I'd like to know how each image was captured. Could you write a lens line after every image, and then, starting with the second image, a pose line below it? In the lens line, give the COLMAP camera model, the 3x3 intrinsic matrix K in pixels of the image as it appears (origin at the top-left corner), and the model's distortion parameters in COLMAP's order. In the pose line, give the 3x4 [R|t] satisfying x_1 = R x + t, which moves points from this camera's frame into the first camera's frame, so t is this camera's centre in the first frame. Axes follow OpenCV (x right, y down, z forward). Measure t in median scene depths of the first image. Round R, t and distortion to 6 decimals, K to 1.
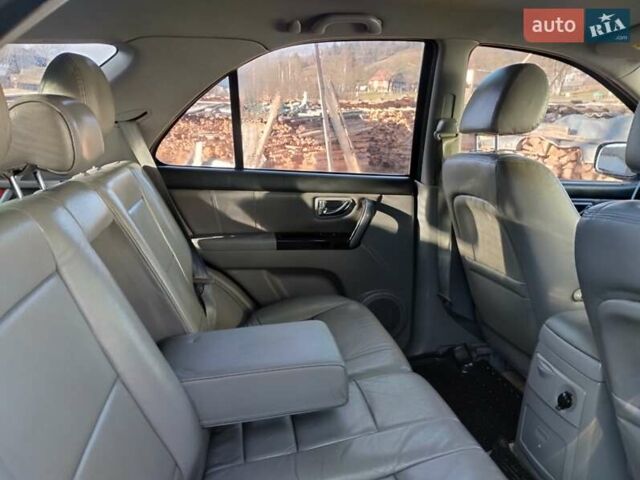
lens RADIAL K [[527.1, 0, 313.4], [0, 527.1, 237.3], [0, 0, 1]] dist [0.057943, -0.074056]
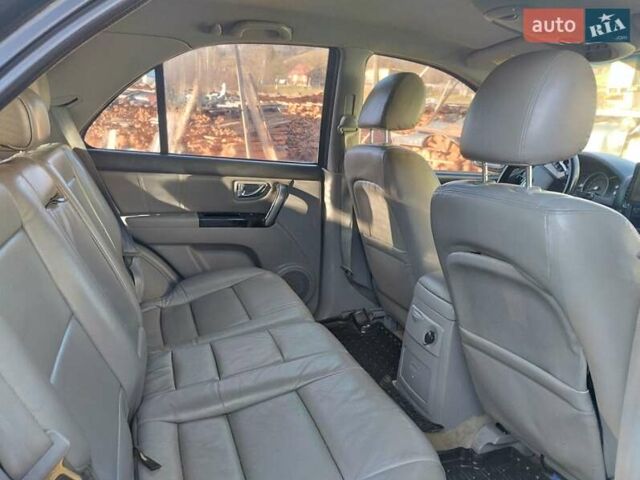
lens RADIAL K [[527.1, 0, 313.4], [0, 527.1, 237.3], [0, 0, 1]] dist [0.057943, -0.074056]
pose [[0.988389, 0.000241, 0.151945, -0.000937], [-0.002184, 0.999918, 0.012624, 0.029577], [-0.151930, -0.012809, 0.988308, -0.136495]]
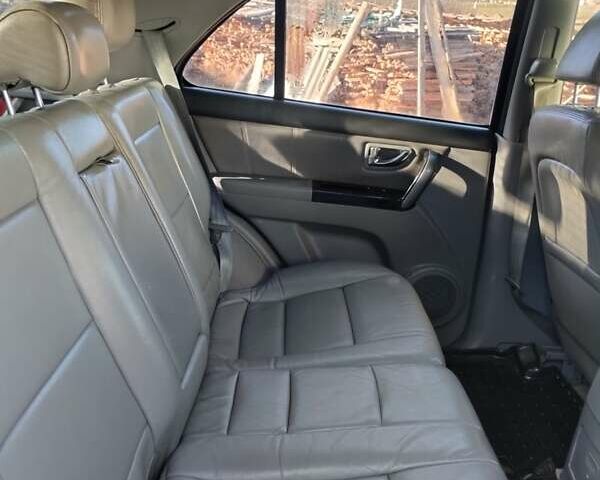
lens RADIAL K [[664.8, 0, 299.1], [0, 664.8, 229.7], [0, 0, 1]] dist [0.036434, -0.009169]
pose [[0.983905, 0.119156, -0.133166, 0.053724], [-0.109389, 0.990900, 0.078424, -0.010980], [0.141299, -0.062595, 0.987986, -0.038234]]
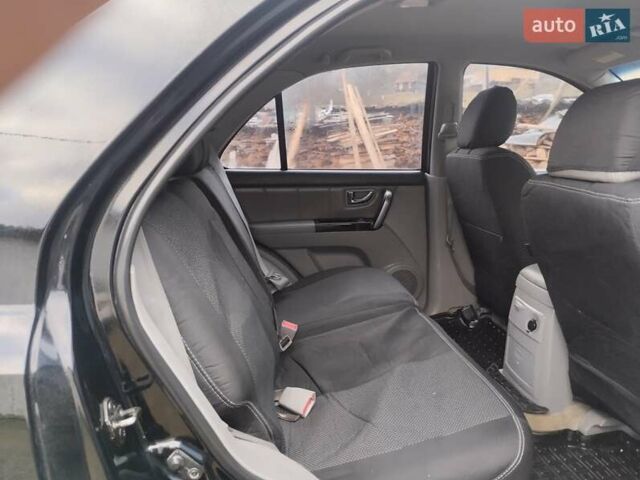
lens RADIAL K [[523.3, 0, 308.7], [0, 523.3, 240.1], [0, 0, 1]] dist [0.049340, -0.002459]
pose [[0.997358, -0.031428, -0.065487, -0.003975], [0.031212, 0.999503, -0.004322, 0.046283], [0.065590, 0.002266, 0.997844, -0.245946]]
